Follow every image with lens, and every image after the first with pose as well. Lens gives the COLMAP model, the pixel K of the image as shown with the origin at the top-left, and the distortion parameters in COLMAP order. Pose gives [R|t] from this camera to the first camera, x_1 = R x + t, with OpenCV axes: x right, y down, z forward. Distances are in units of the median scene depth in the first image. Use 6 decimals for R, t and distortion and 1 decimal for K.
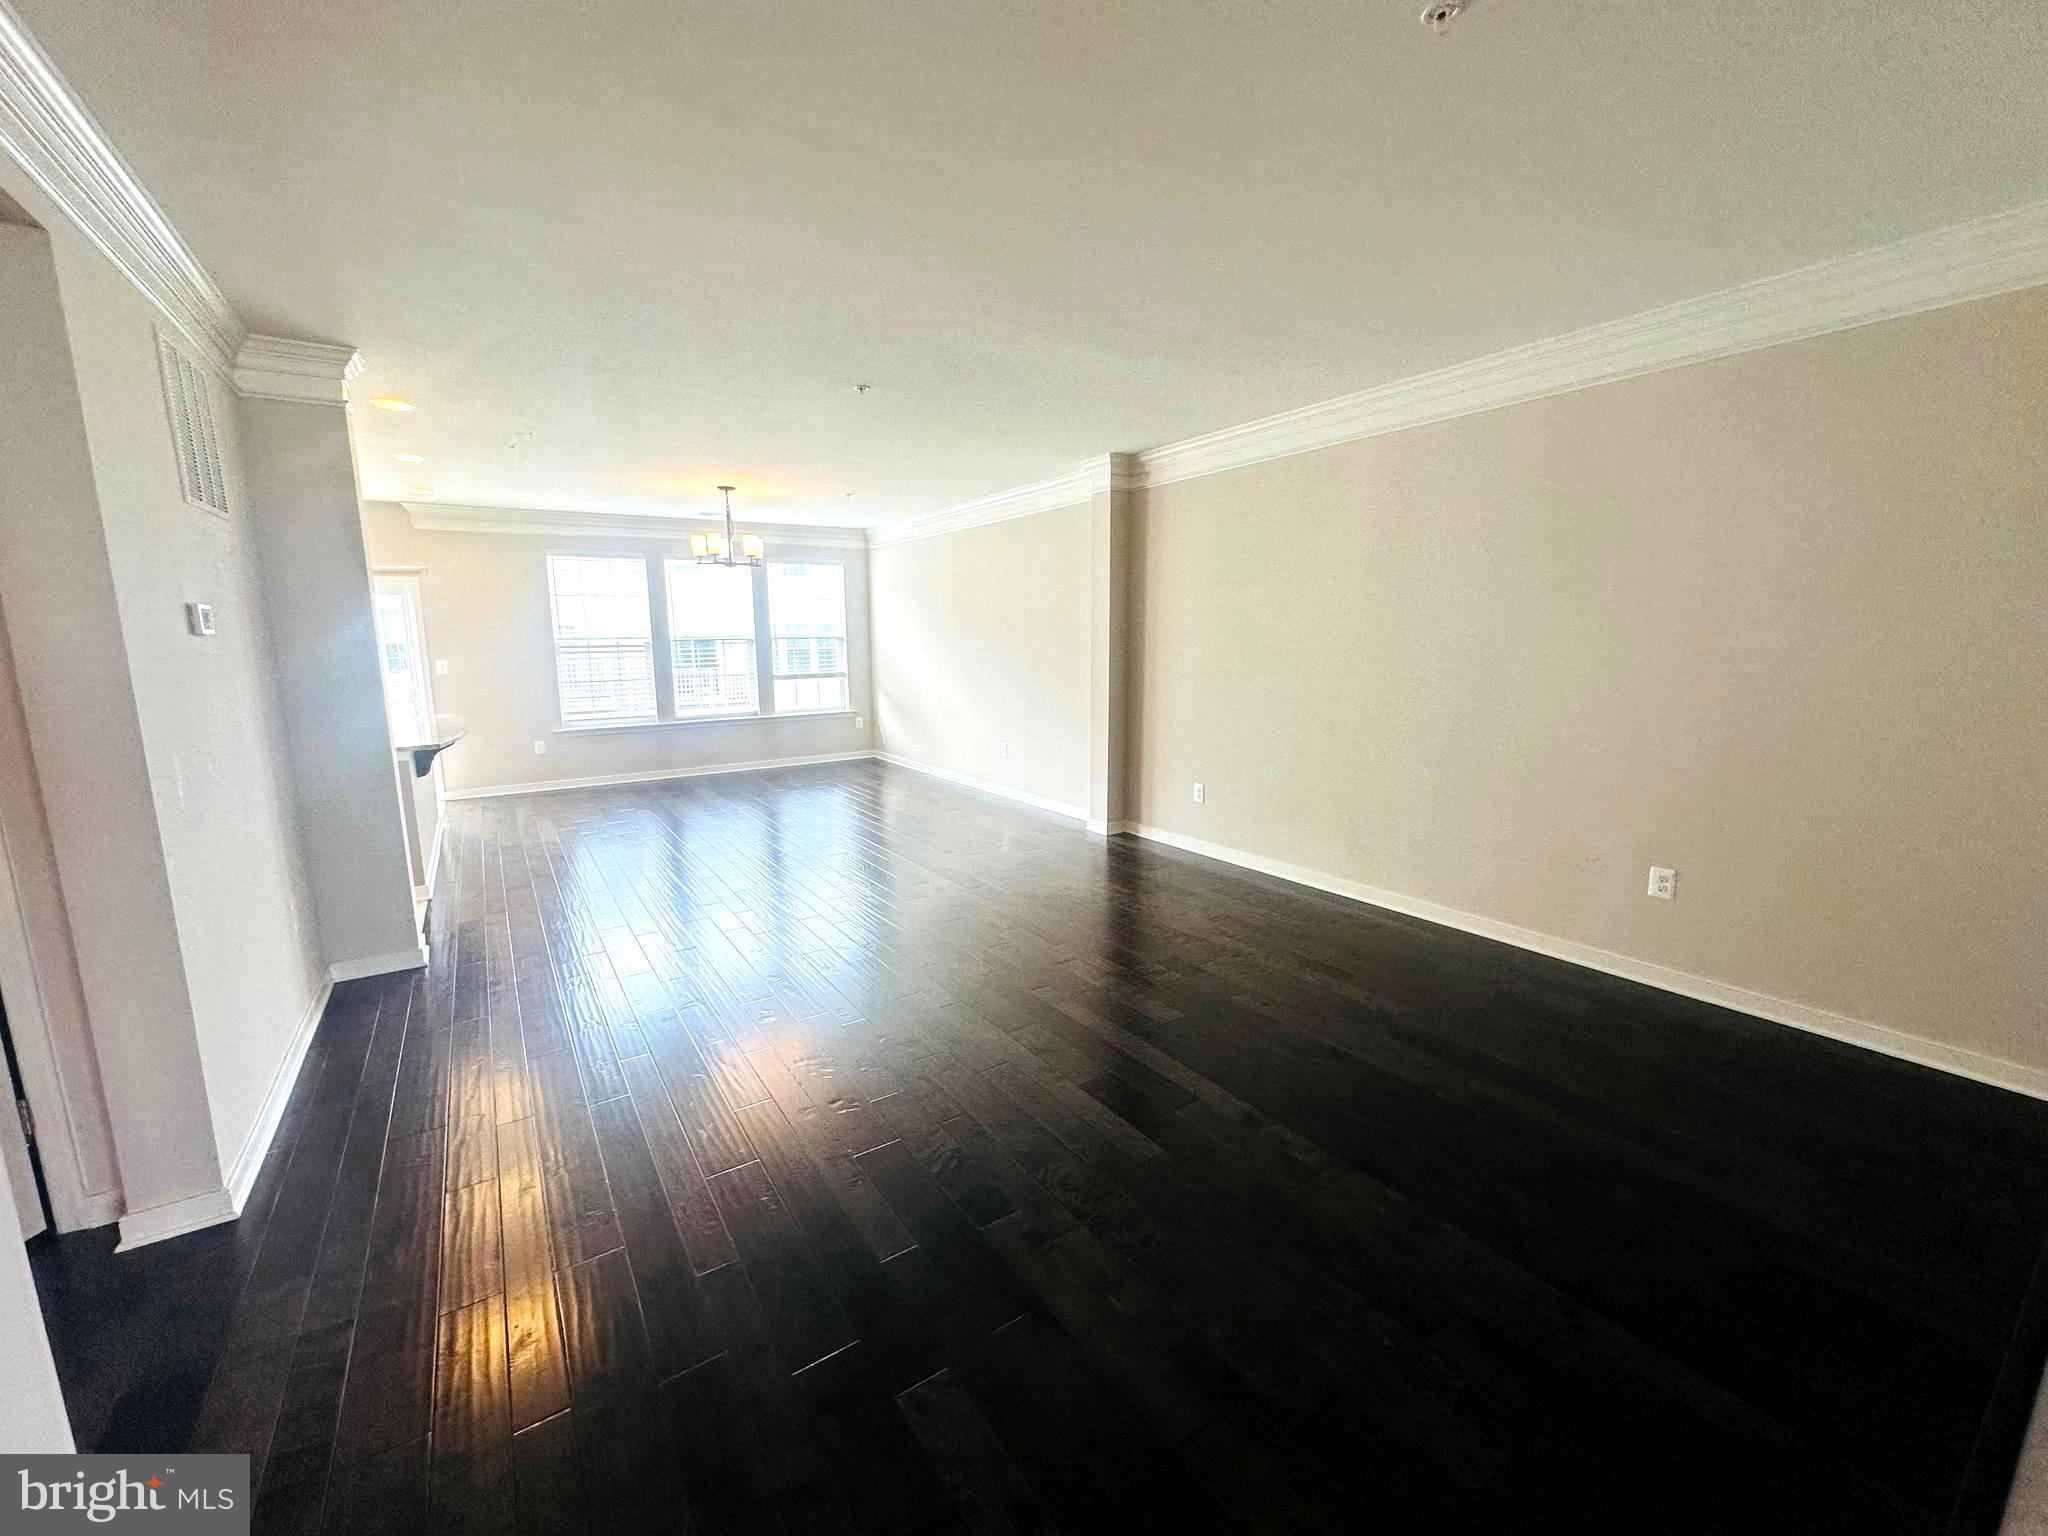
lens RADIAL K [[818.4, 0, 1018.5], [0, 818.4, 771.8], [0, 0, 1]] dist [-0.001762, -0.000432]
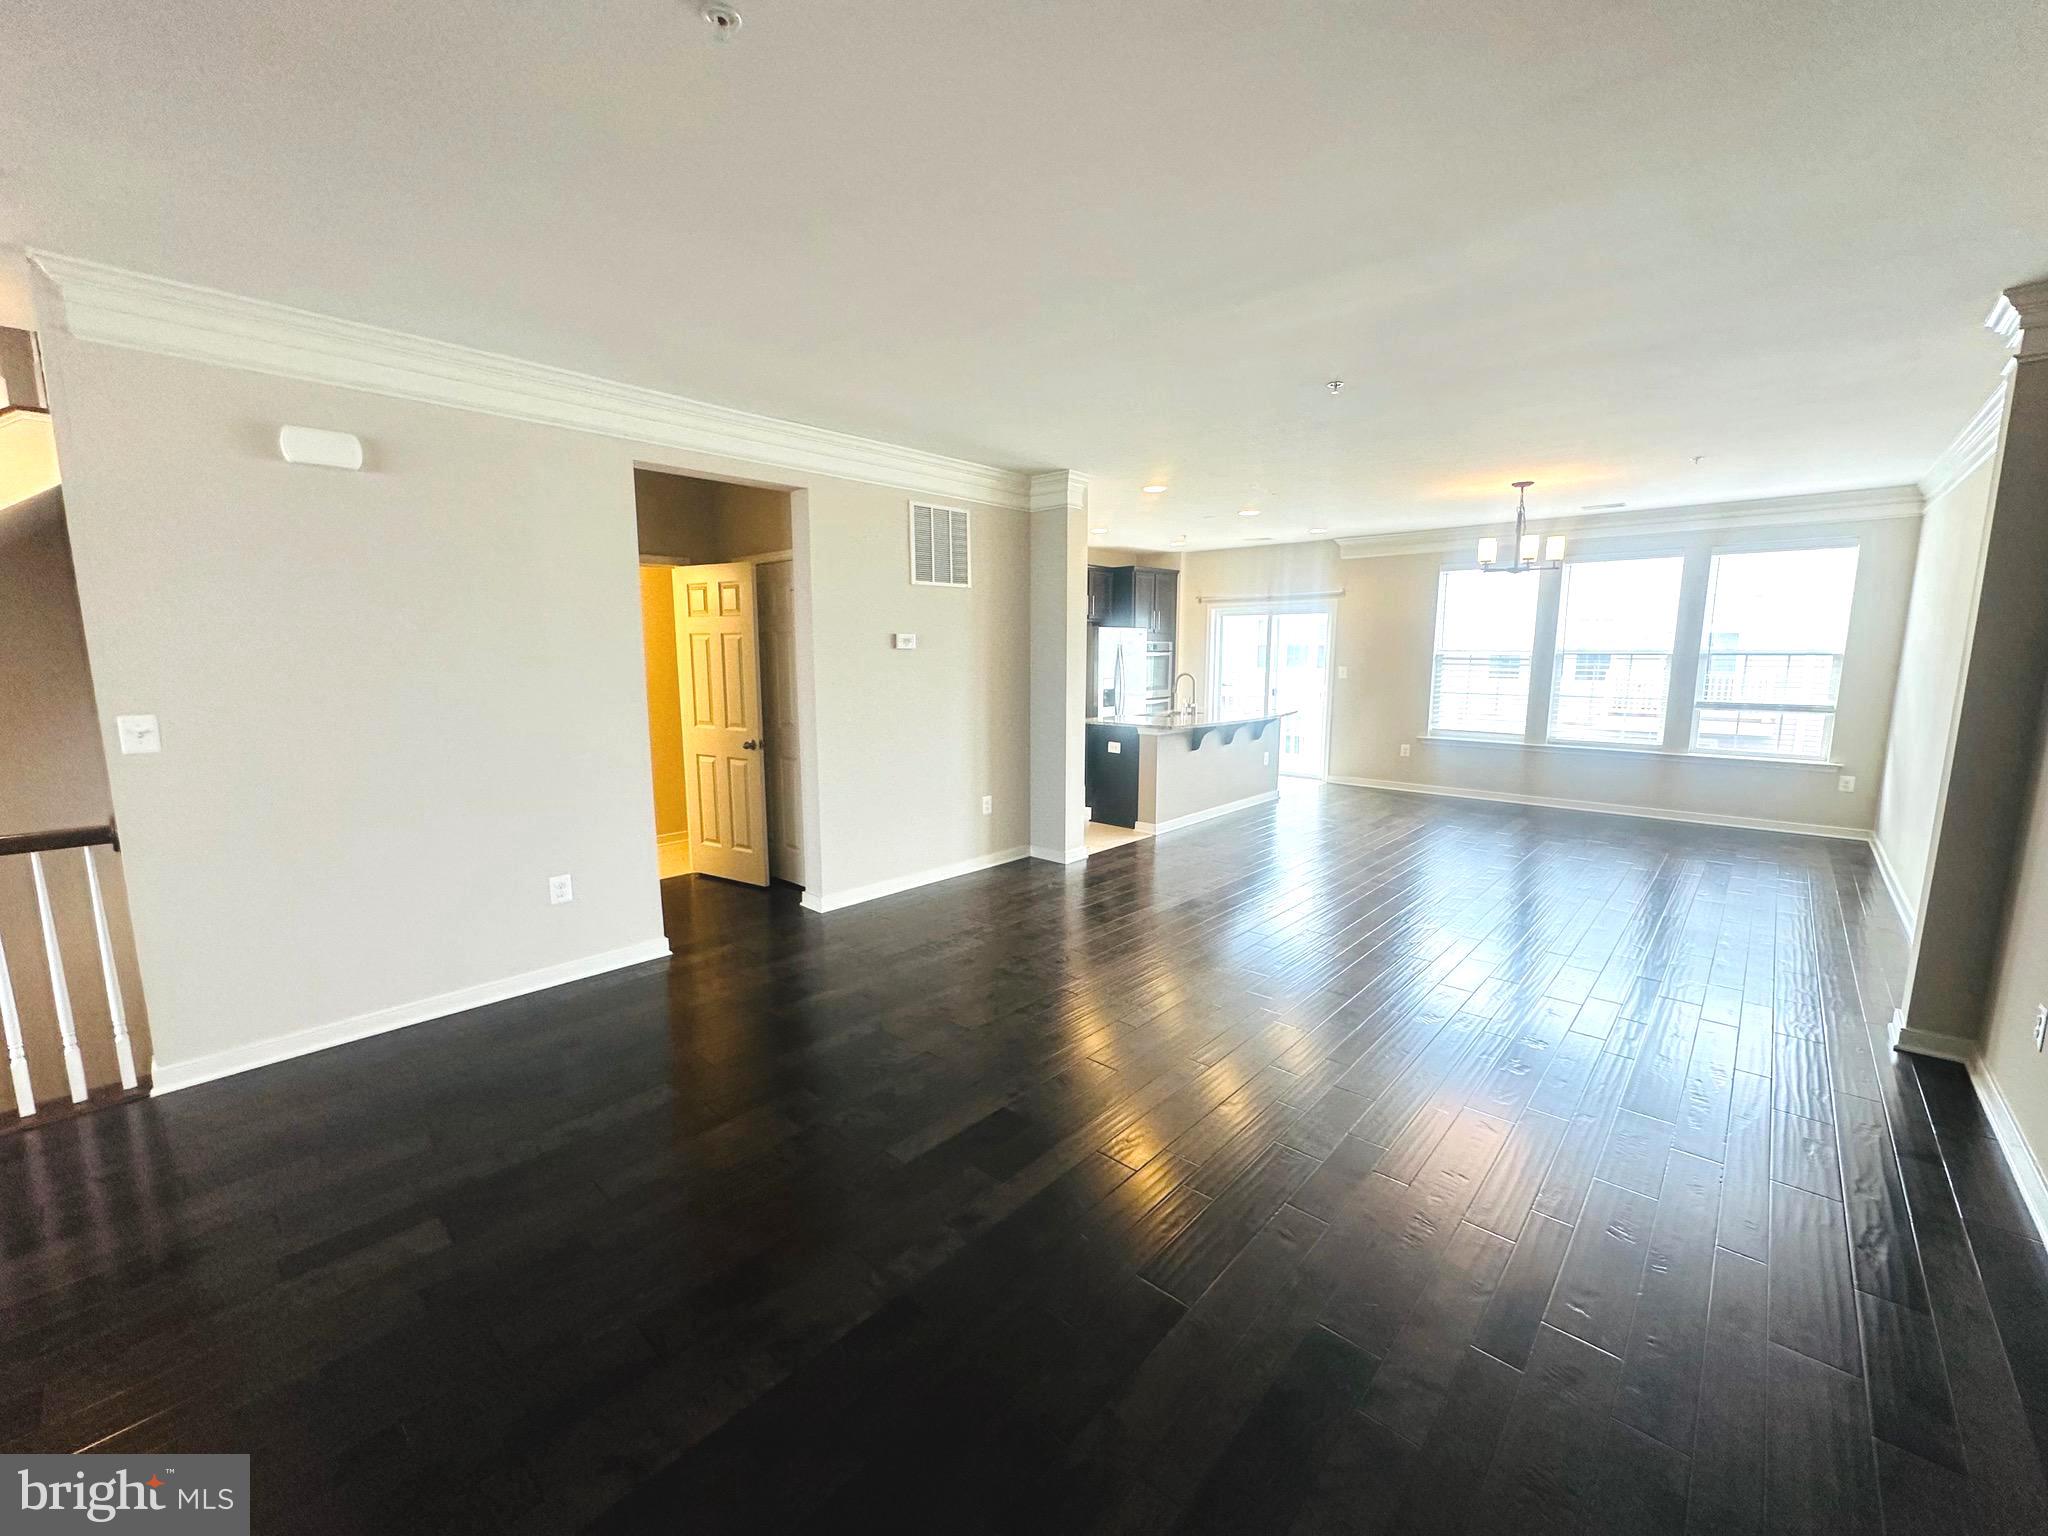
lens RADIAL K [[818.4, 0, 1024.3], [0, 818.4, 765.0], [0, 0, 1]] dist [-0.001762, -0.000432]
pose [[0.246387, 0.147503, -0.957881, 0.304937], [-0.163561, 0.980503, 0.108915, -0.043706], [0.955270, 0.129836, 0.265709, 0.219948]]
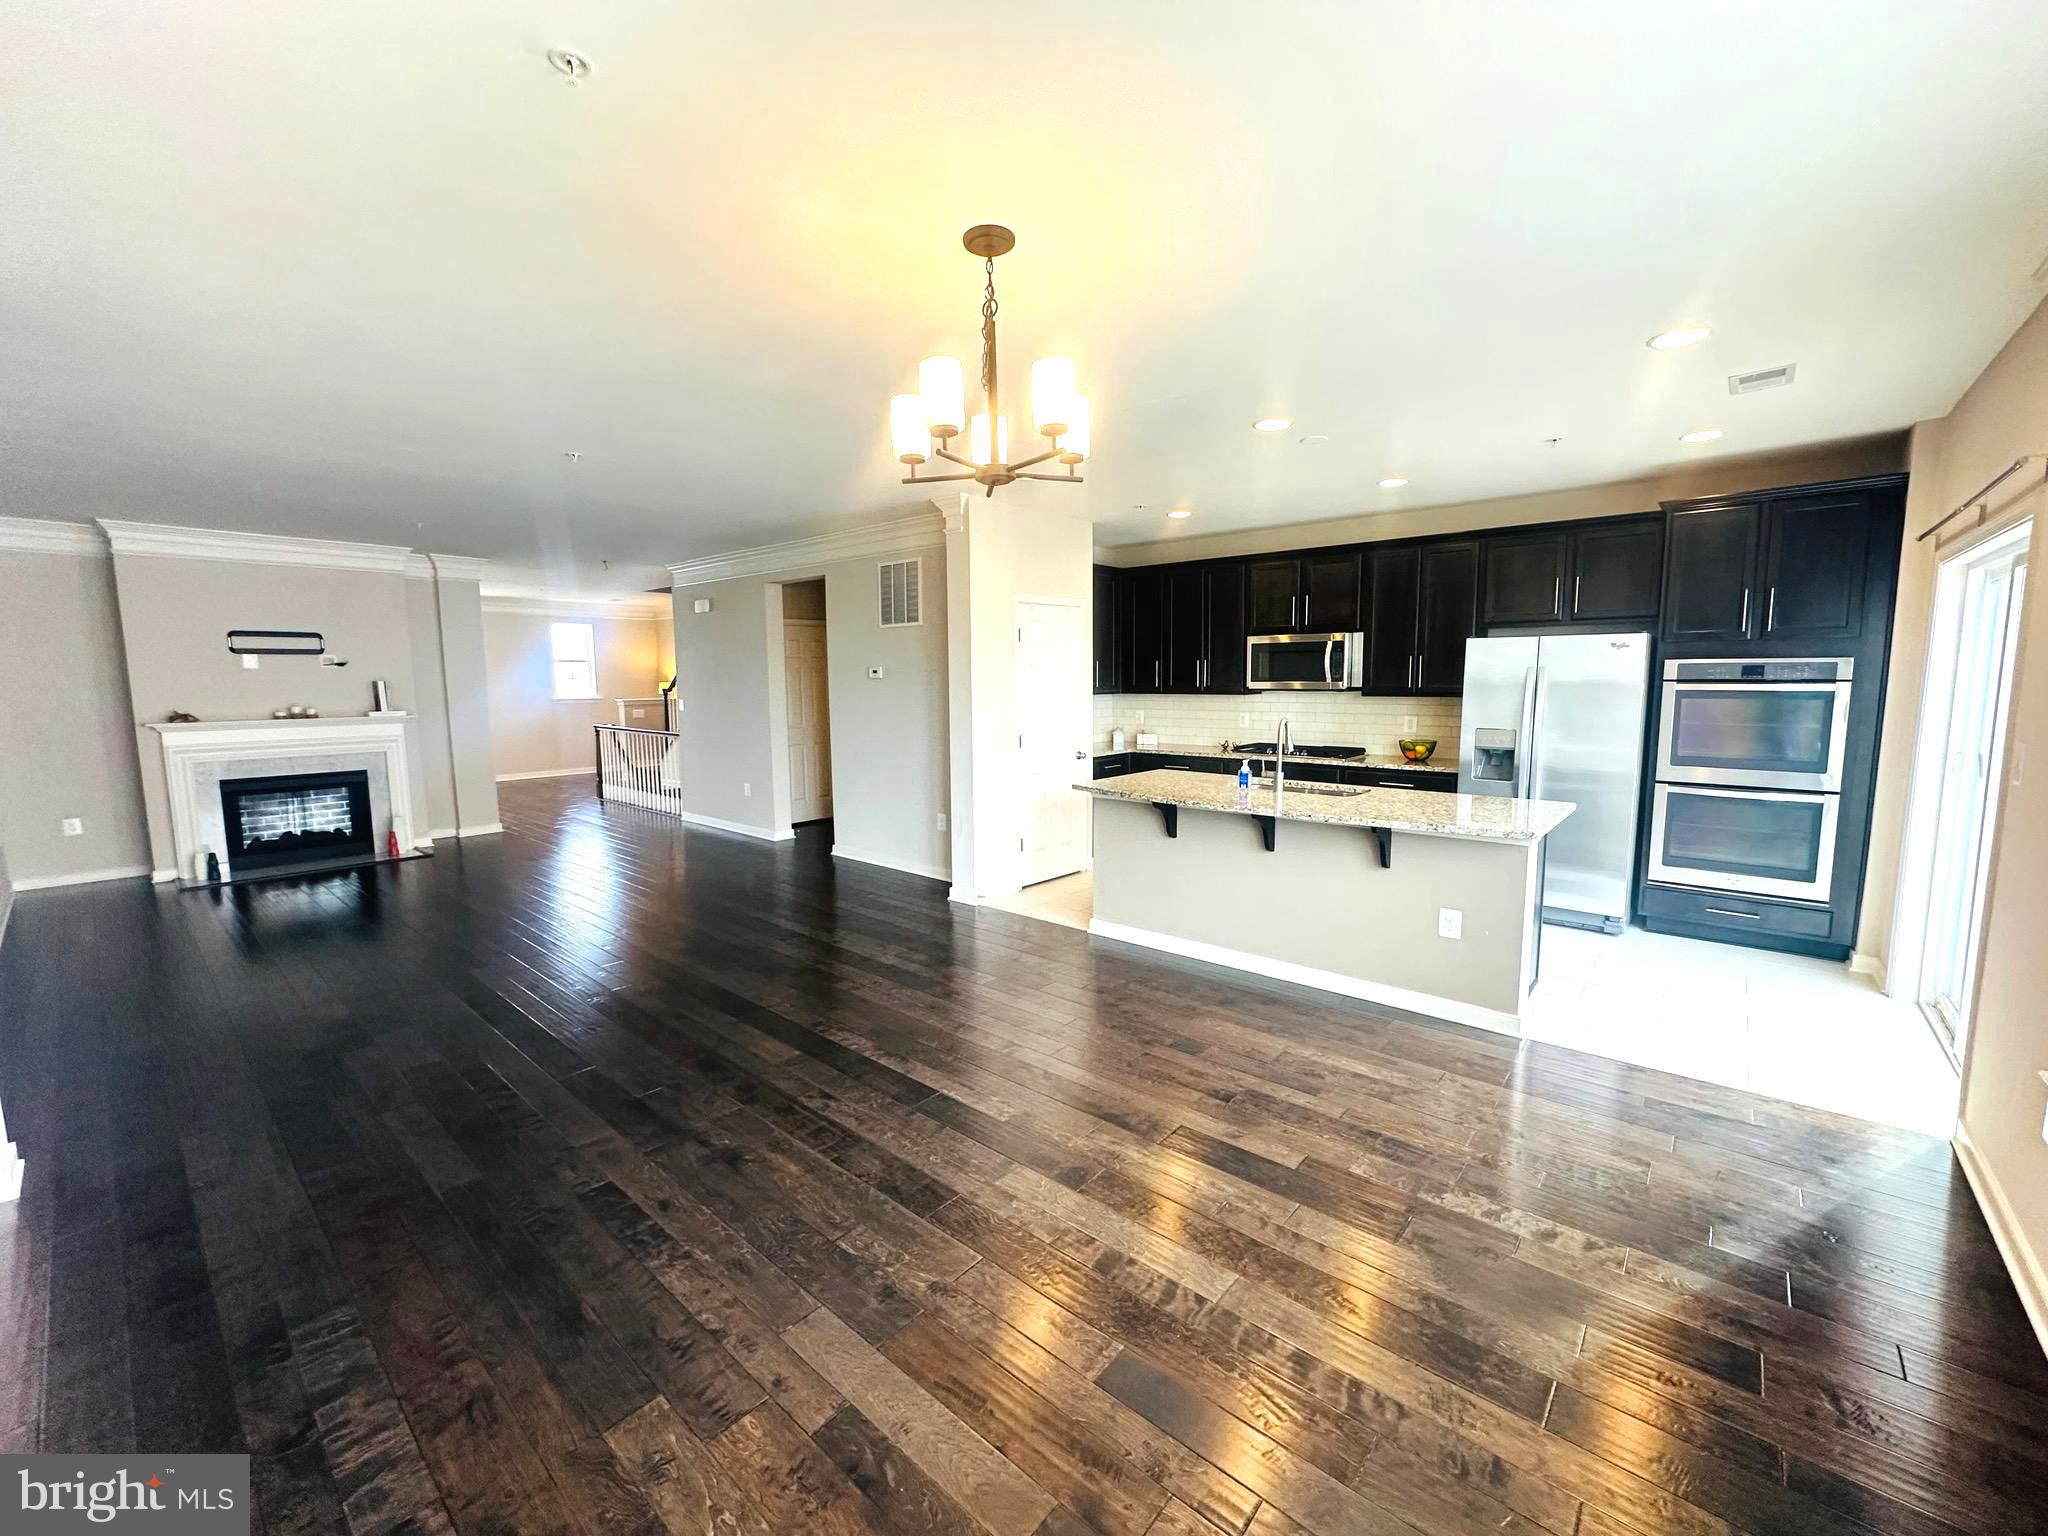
lens RADIAL K [[818.4, 0, 1027.1], [0, 818.4, 771.4], [0, 0, 1]] dist [-0.001762, -0.000432]
pose [[-0.960829, 0.050884, -0.272431, -0.207789], [-0.028326, 0.959822, 0.279176, -0.179493], [0.275691, 0.275958, -0.920783, 1.036370]]
